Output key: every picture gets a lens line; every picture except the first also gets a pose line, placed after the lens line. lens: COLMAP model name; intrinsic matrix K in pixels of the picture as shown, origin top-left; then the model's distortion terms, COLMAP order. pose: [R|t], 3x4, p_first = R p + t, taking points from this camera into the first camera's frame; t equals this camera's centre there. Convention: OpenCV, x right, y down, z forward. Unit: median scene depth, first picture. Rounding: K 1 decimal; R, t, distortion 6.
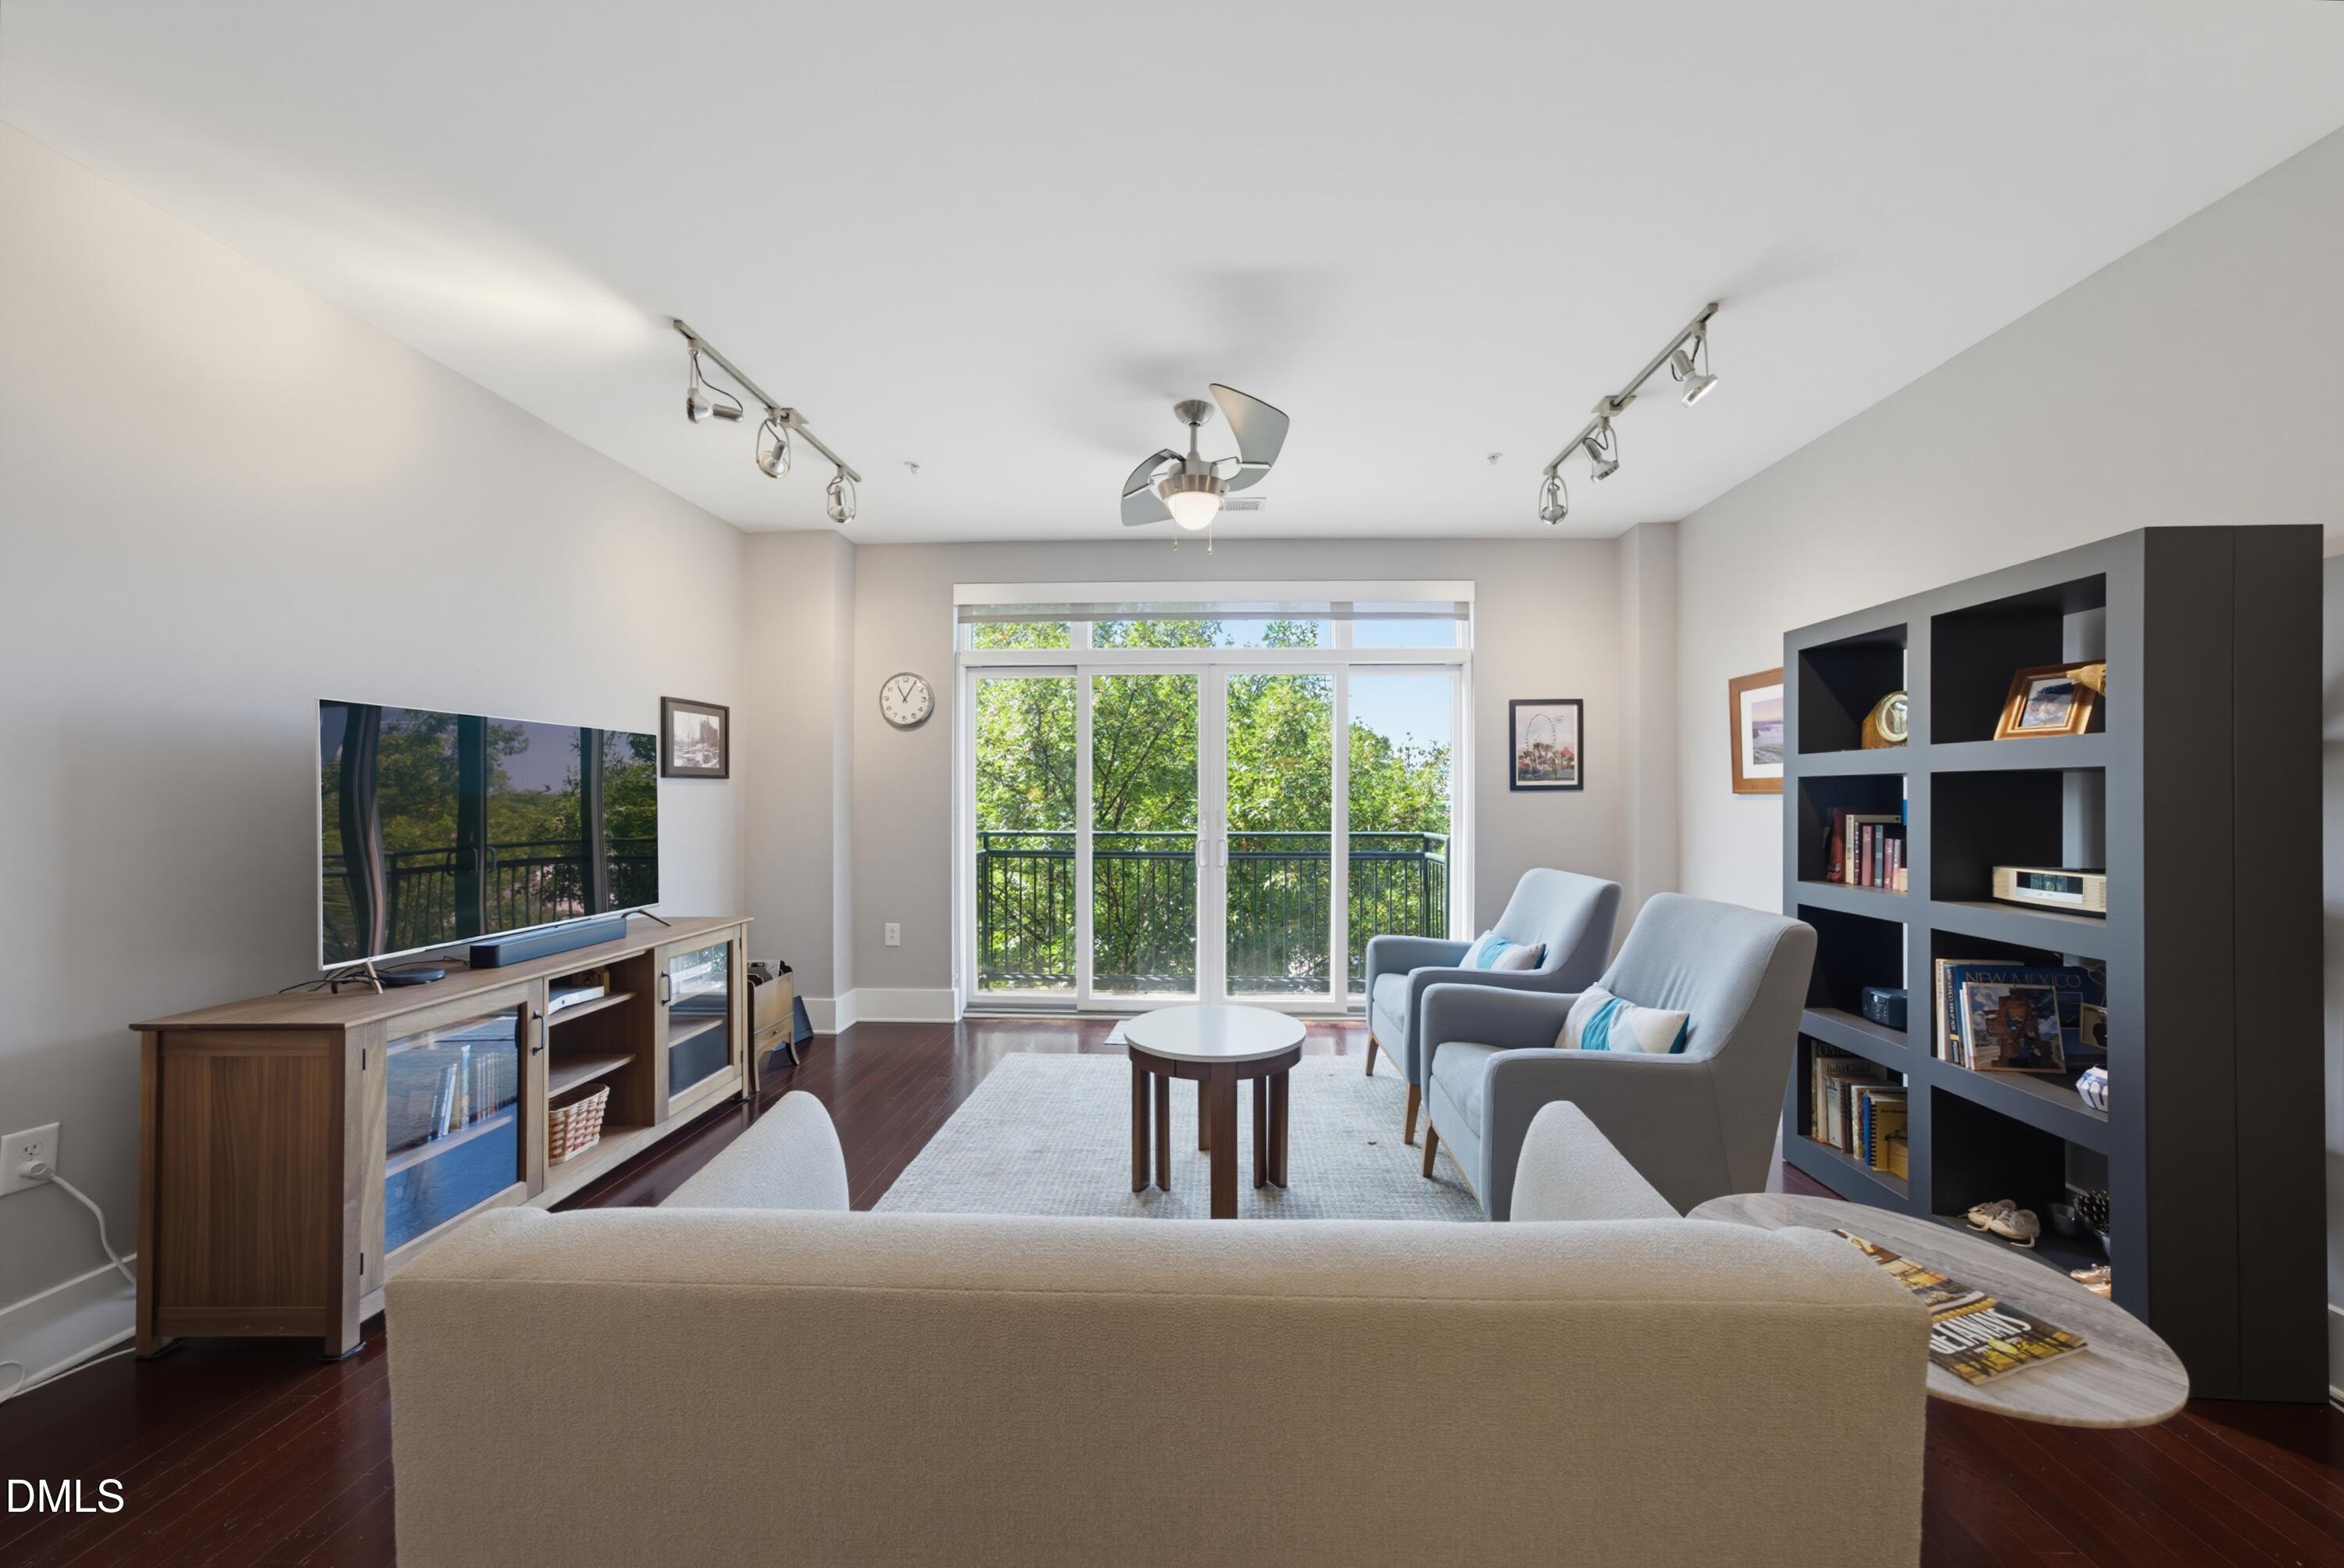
lens RADIAL K [[795.4, 0, 1178.0], [0, 795.4, 800.8], [0, 0, 1]] dist [-0.016432, 0.000032]
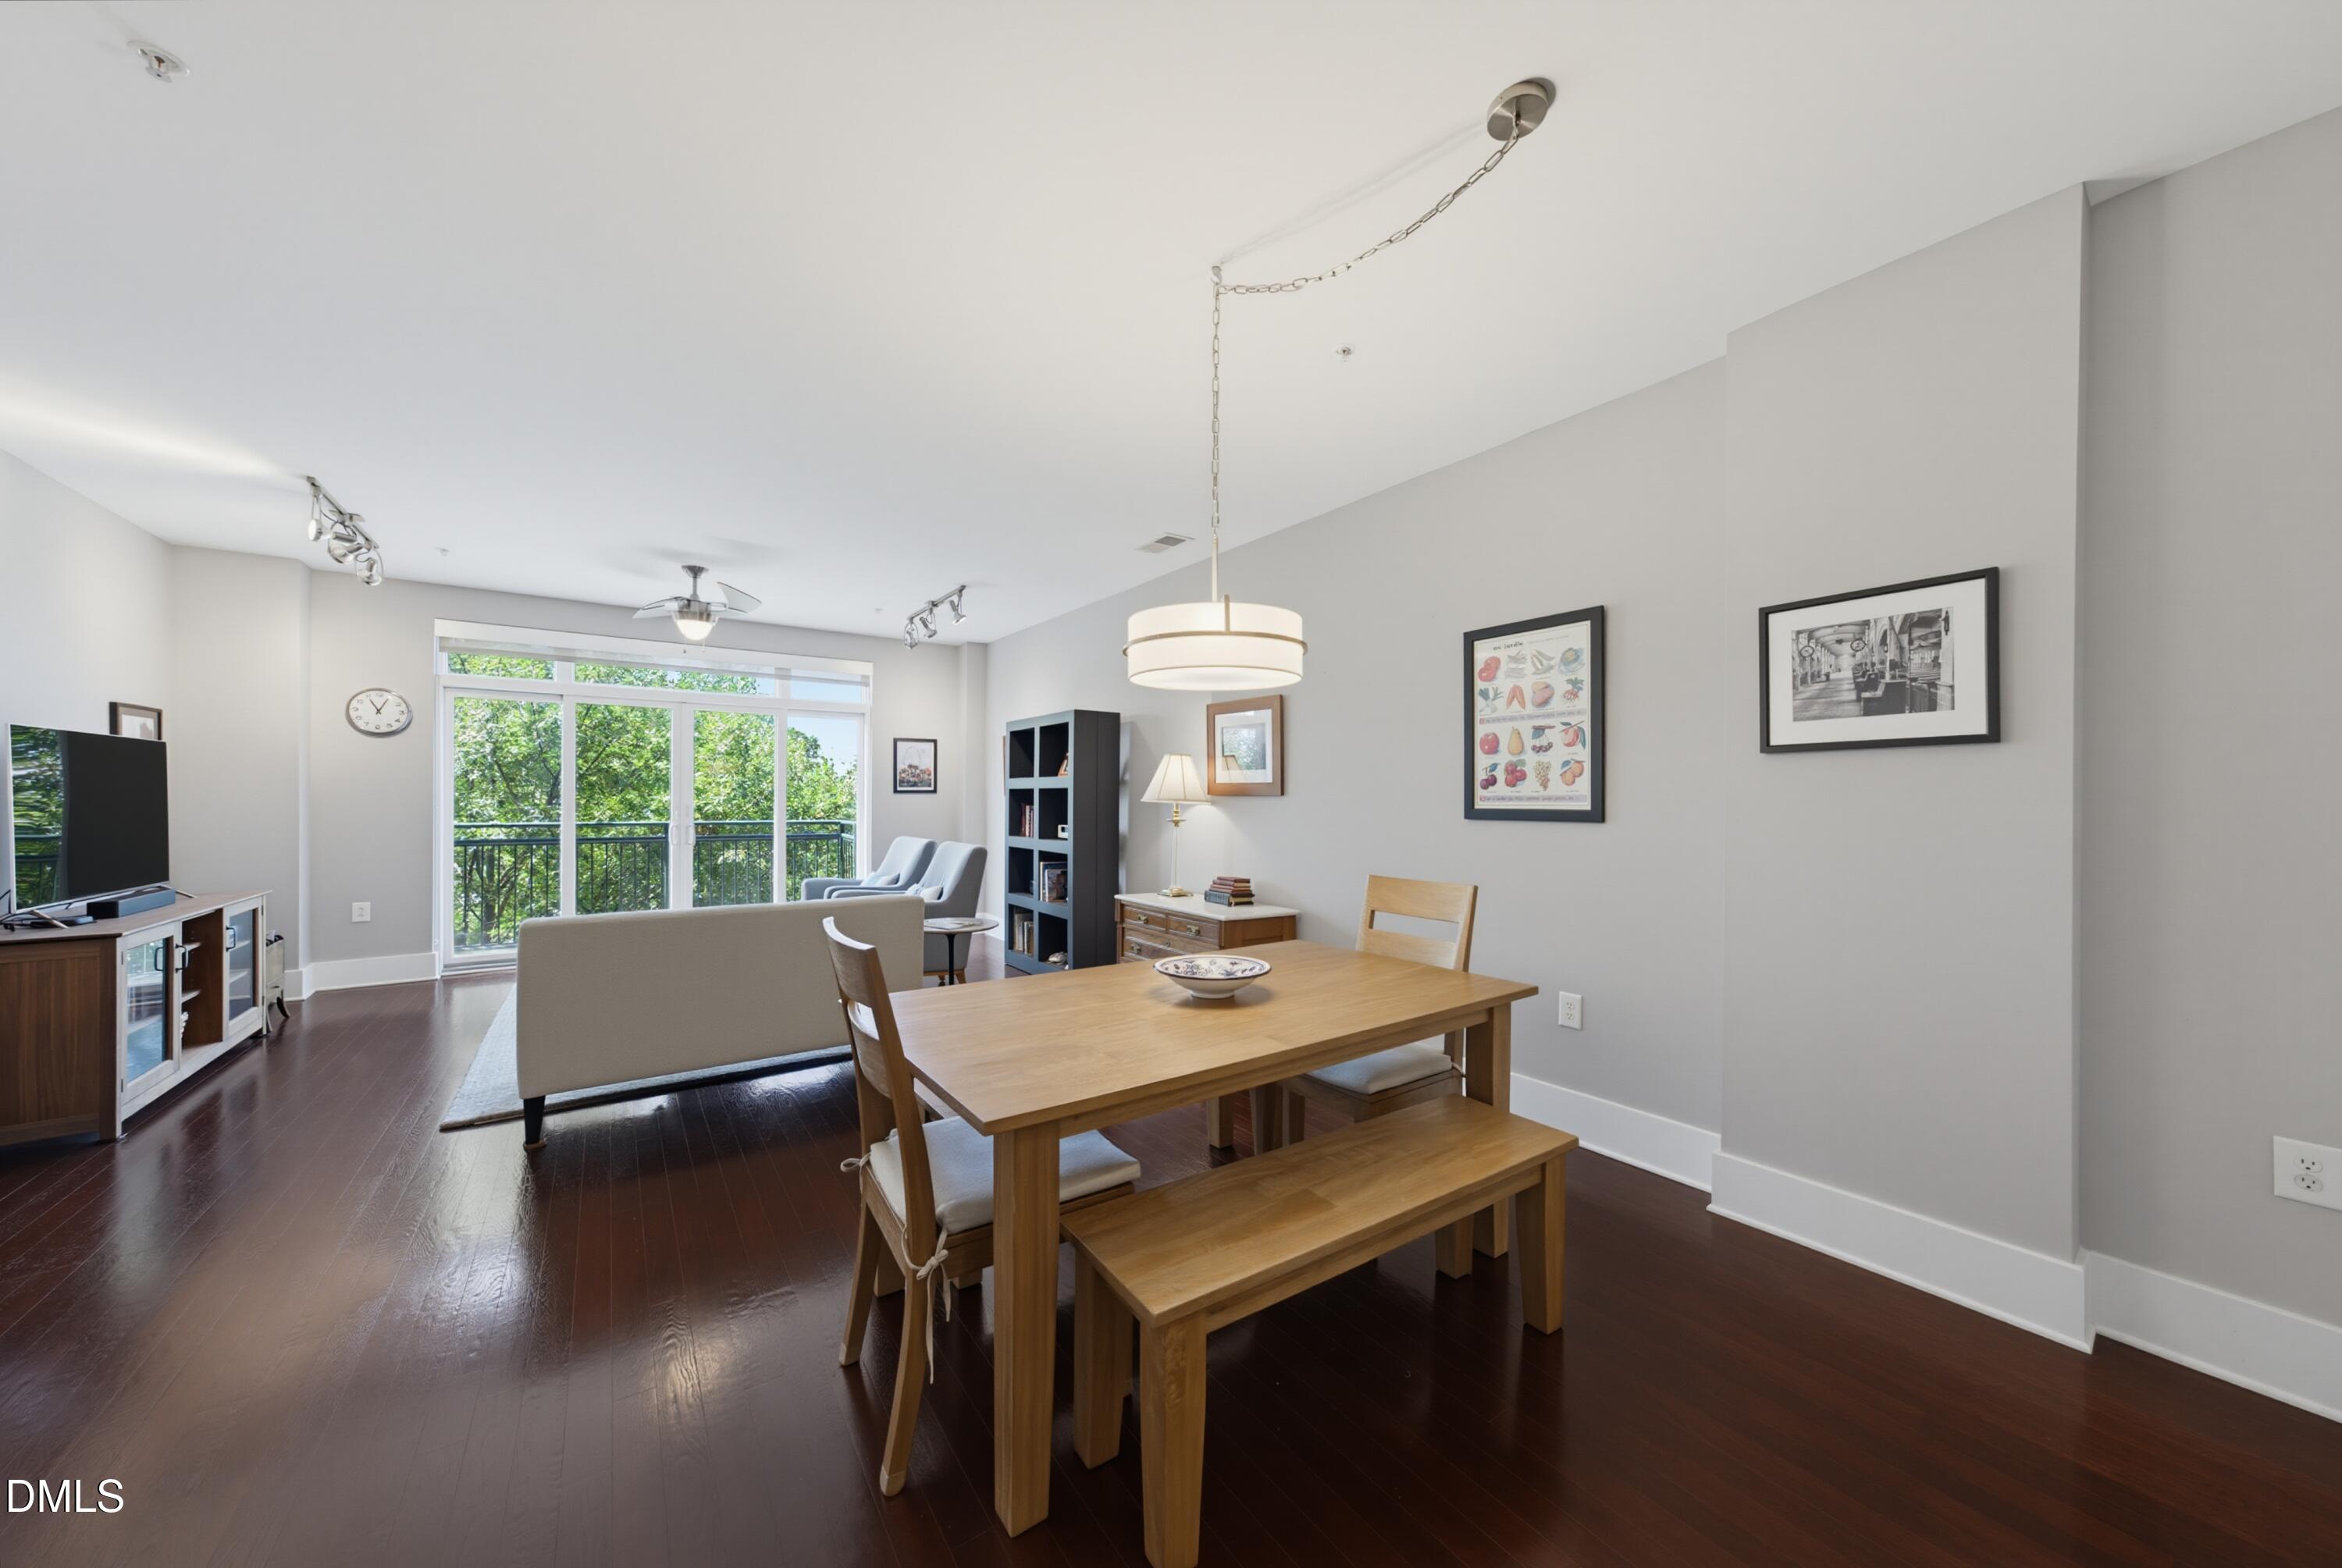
lens RADIAL K [[850.2, 0, 1161.3], [0, 850.2, 792.8], [0, 0, 1]] dist [0.039403, 0.000085]
pose [[0.801976, 0.008643, 0.597293, -0.206487], [-0.004650, 0.999955, -0.008227, -0.001474], [-0.597338, 0.003820, 0.801981, -0.803998]]
